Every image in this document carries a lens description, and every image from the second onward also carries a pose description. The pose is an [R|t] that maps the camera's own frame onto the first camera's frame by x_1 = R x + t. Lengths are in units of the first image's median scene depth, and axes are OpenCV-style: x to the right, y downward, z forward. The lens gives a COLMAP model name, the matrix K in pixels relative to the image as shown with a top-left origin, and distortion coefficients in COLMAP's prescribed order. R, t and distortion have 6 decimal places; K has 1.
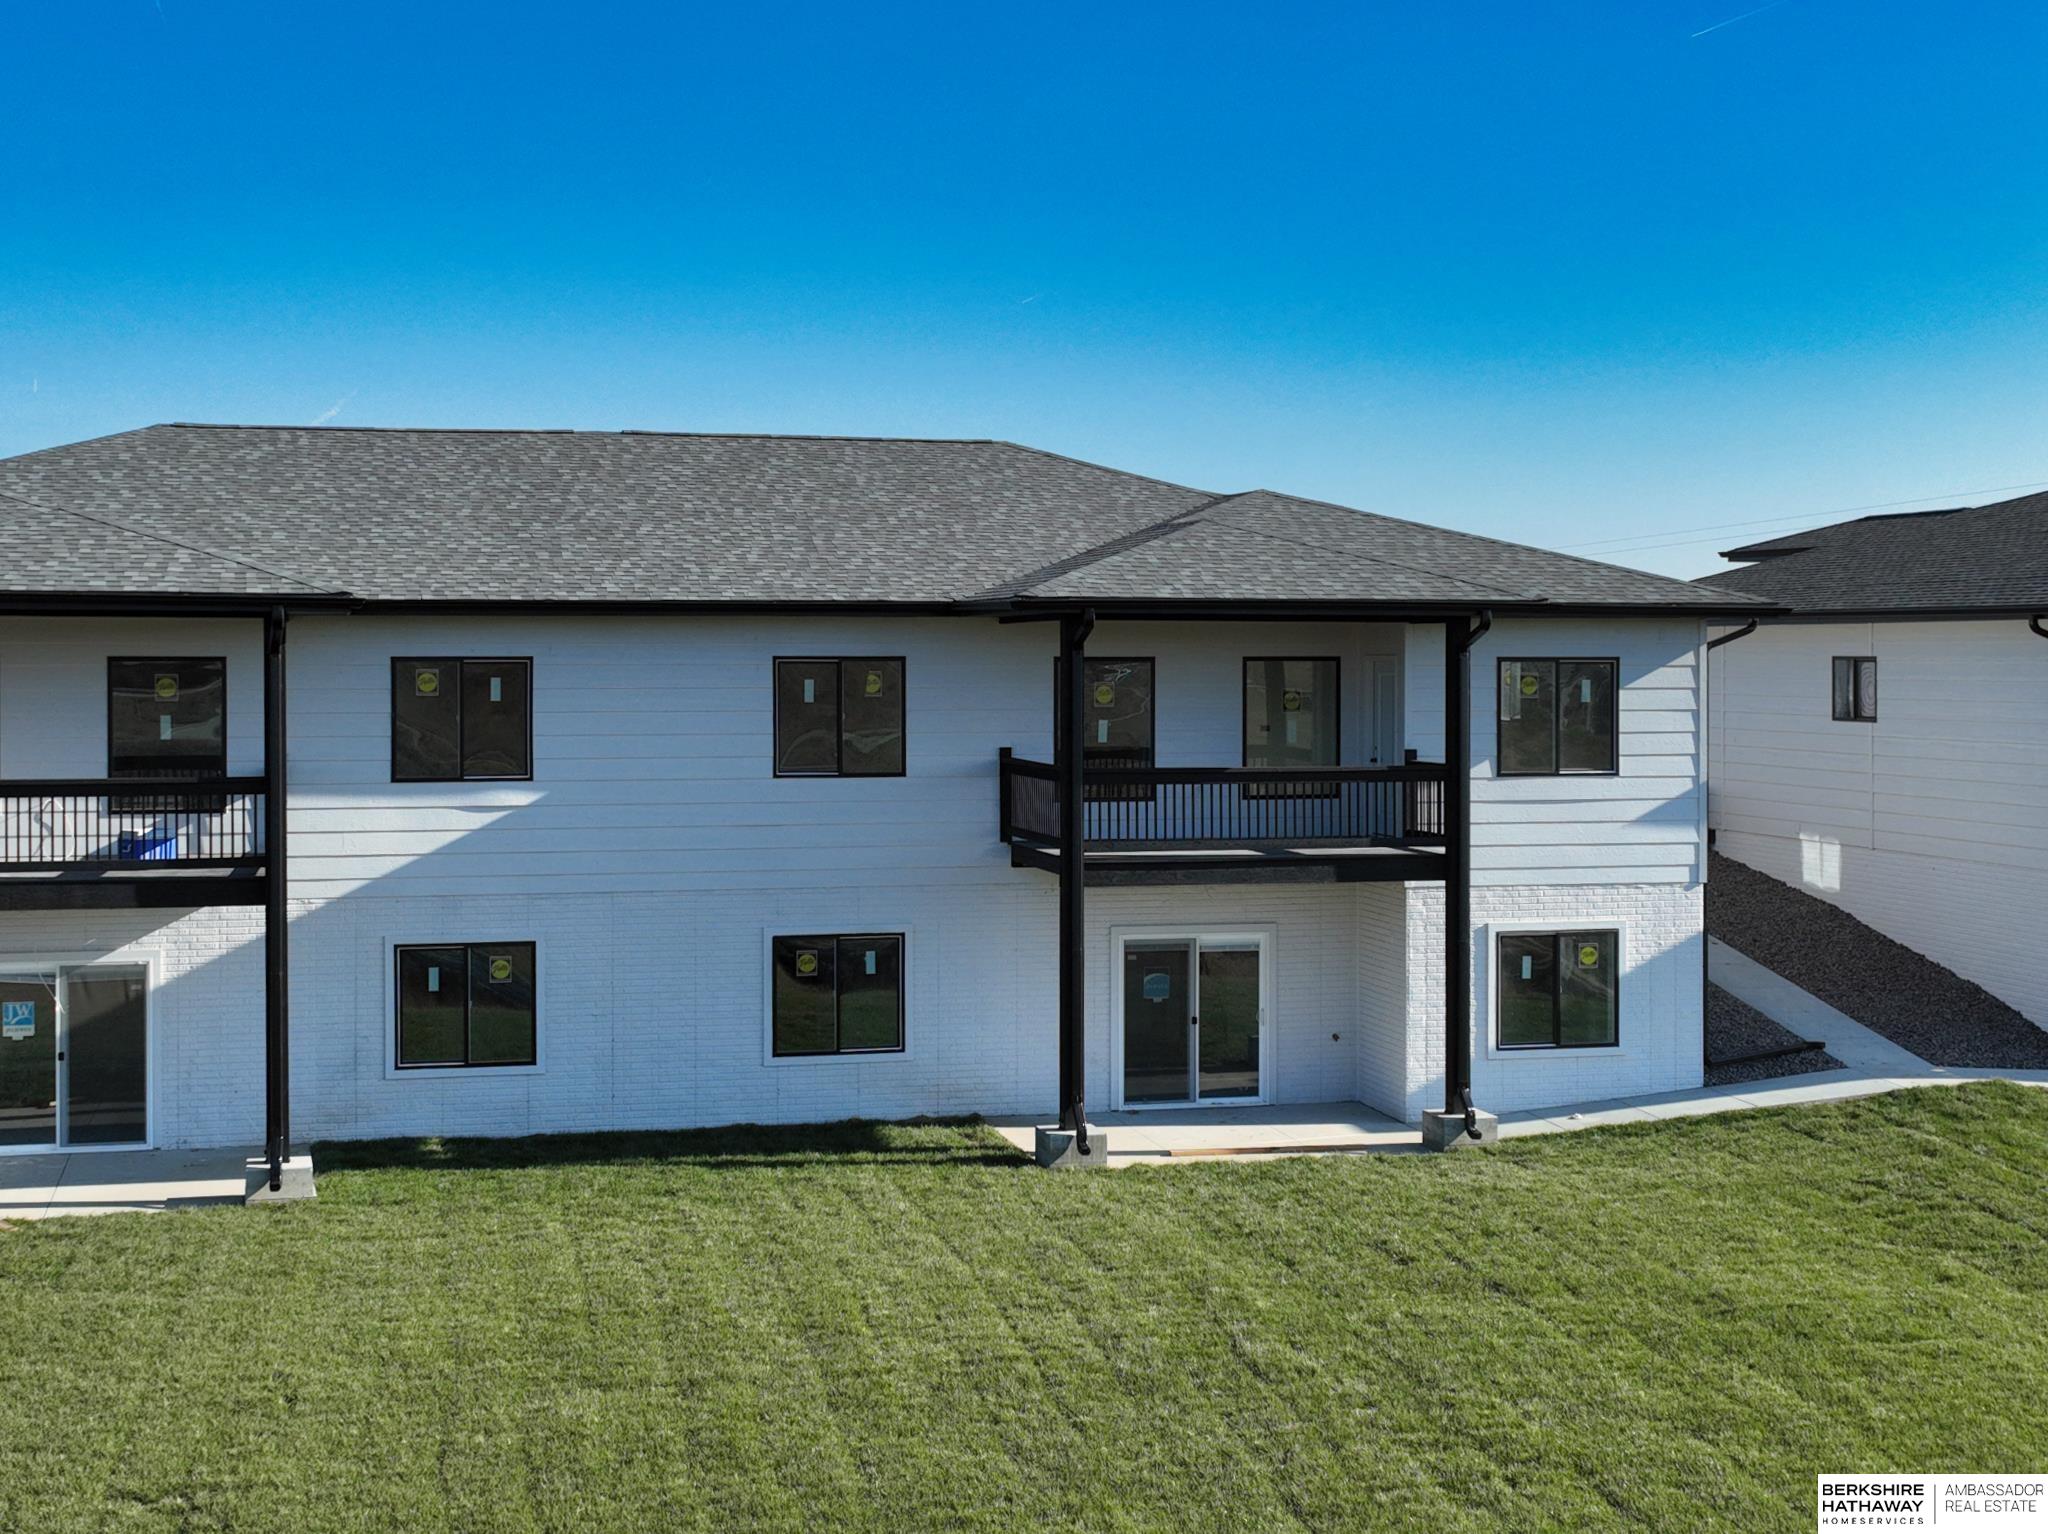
lens RADIAL K [[2809.1, 0, 1024.9], [0, 2809.1, 754.7], [0, 0, 1]] dist [0.026112, 0.000000]
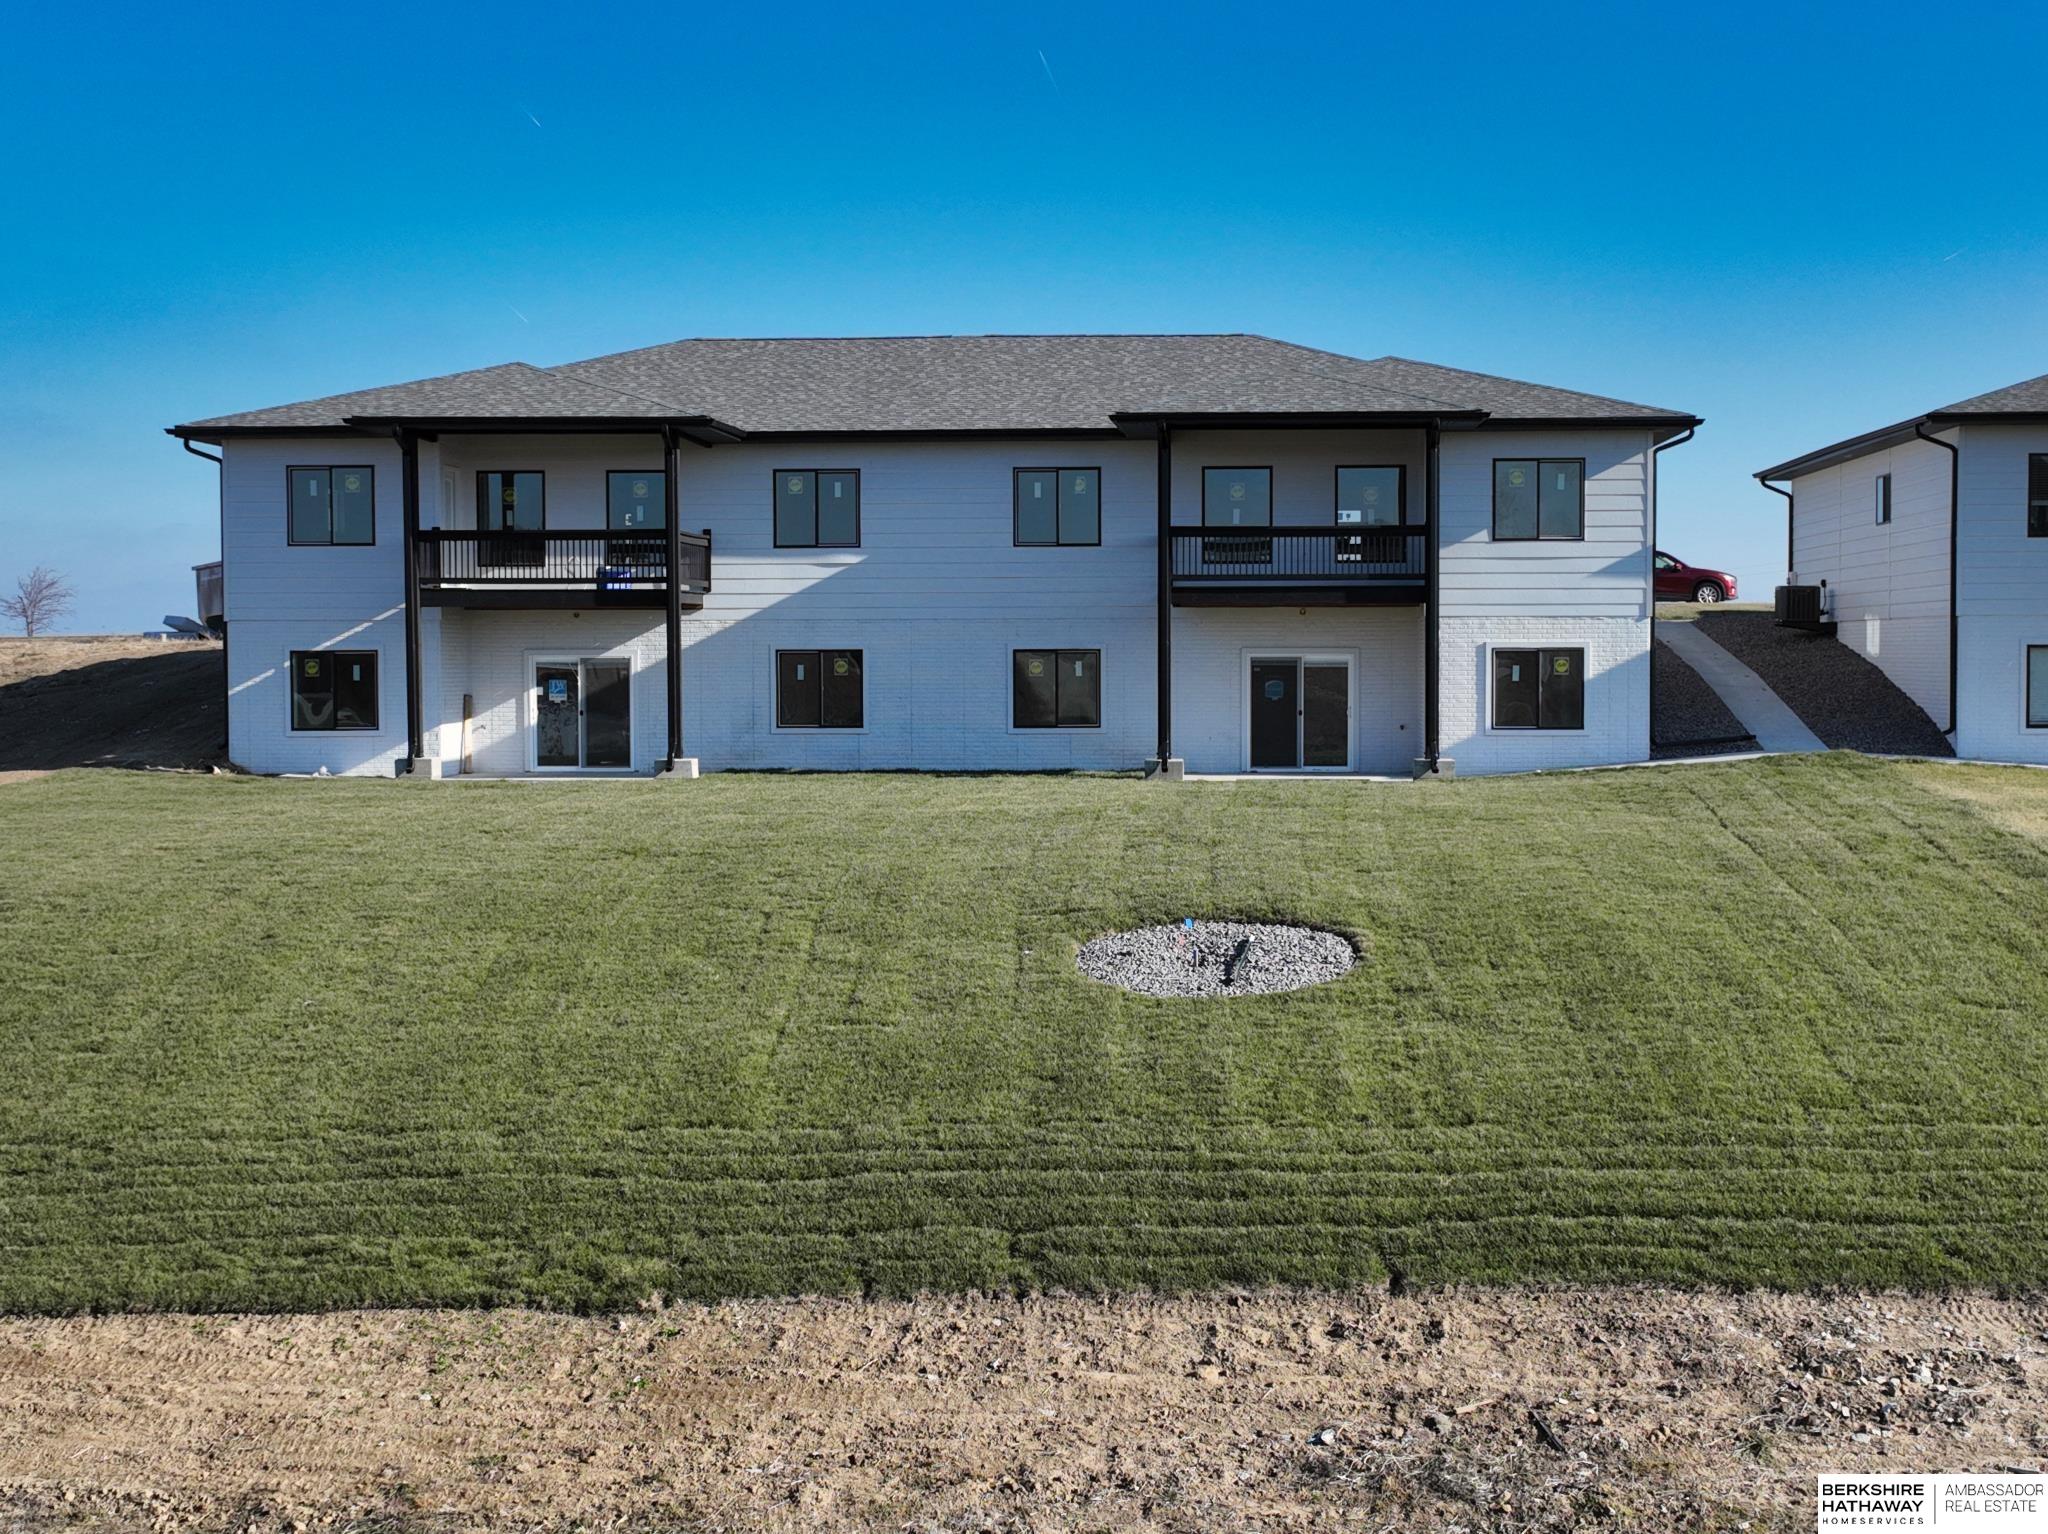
lens RADIAL K [[2809.1, 0, 1032.5], [0, 2809.1, 772.9], [0, 0, 1]] dist [0.026112, 0.000000]
pose [[0.953598, 0.010788, -0.300890, 0.382127], [-0.007672, 0.999904, 0.011536, 0.113615], [0.300986, -0.008692, 0.953589, -0.463513]]
